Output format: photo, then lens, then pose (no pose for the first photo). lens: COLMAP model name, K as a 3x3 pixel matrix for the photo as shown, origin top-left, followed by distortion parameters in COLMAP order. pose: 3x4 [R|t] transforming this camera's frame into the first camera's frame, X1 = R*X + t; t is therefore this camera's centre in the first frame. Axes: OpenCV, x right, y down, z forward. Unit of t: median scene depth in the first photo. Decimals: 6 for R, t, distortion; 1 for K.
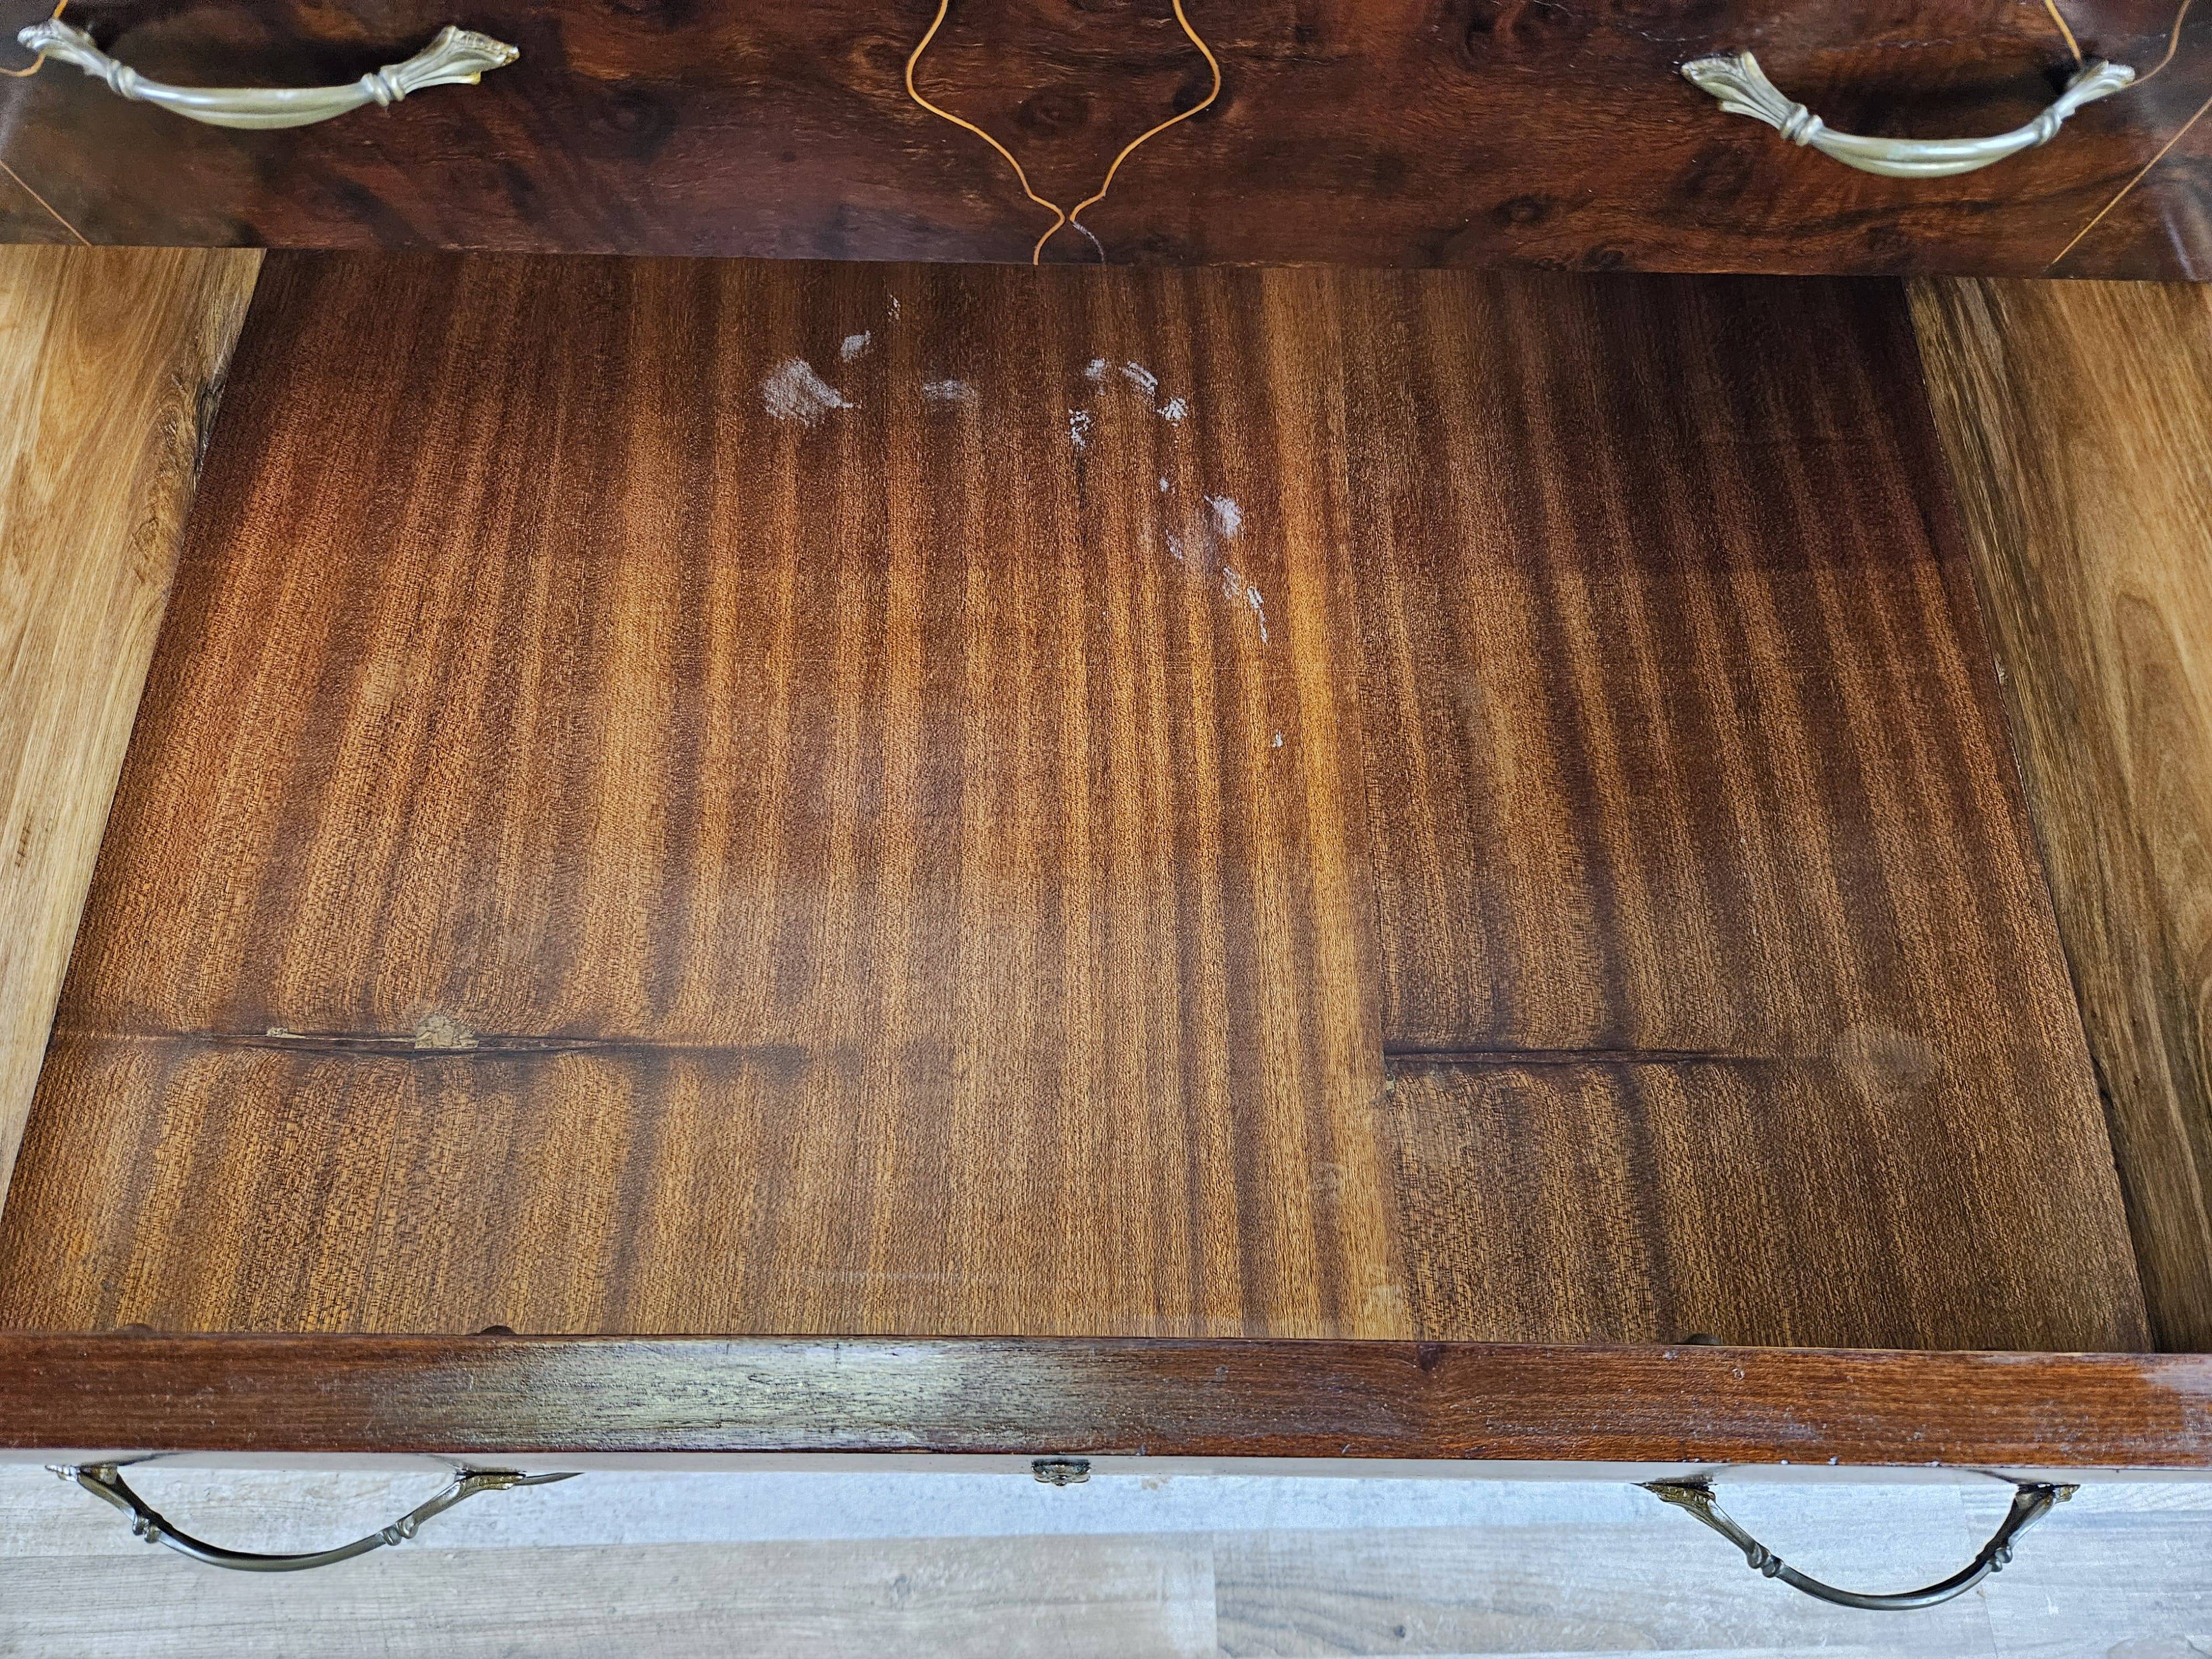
lens RADIAL K [[1503.9, 0, 1106.0], [0, 1503.9, 829.5], [0, 0, 1]] dist [0.046181, -0.046173]
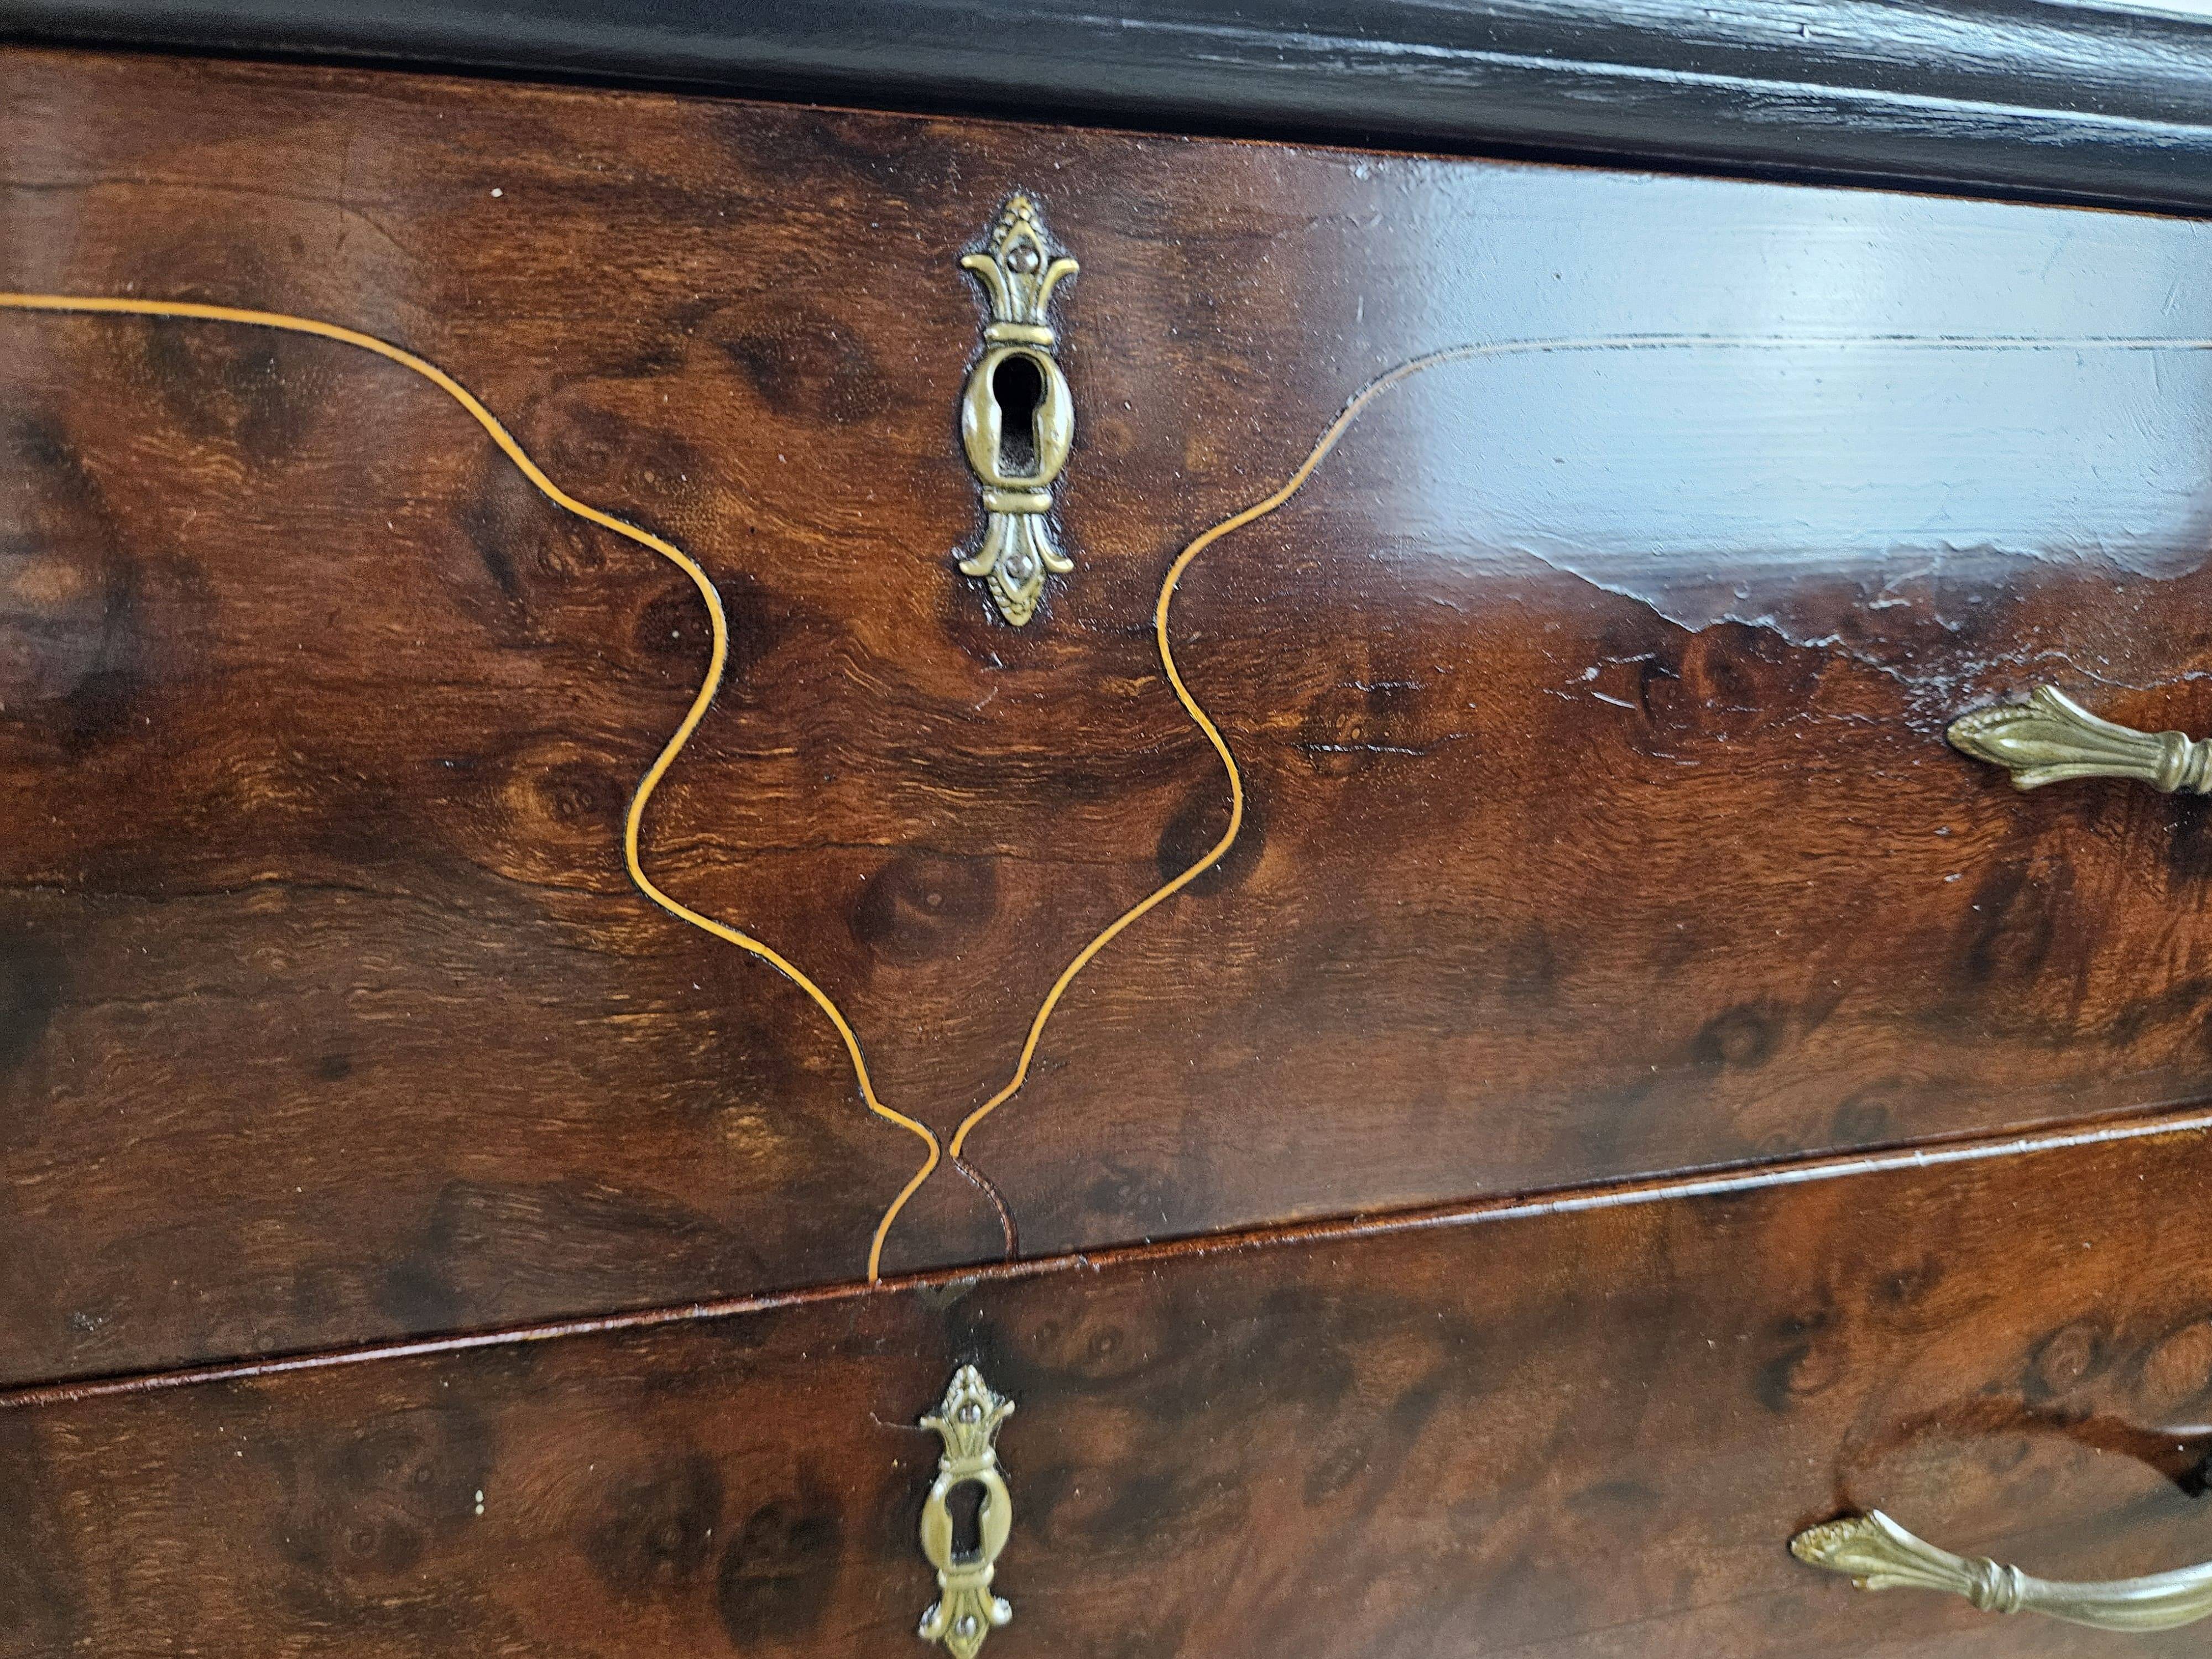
lens RADIAL K [[1545.9, 0, 1100.1], [0, 1545.9, 805.4], [0, 0, 1]] dist [0.040327, -0.061596]
pose [[0.959056, -0.061135, 0.276539, -0.121371], [0.250467, 0.638872, -0.727398, -0.108962], [-0.132204, 0.766880, 0.628027, 0.658523]]
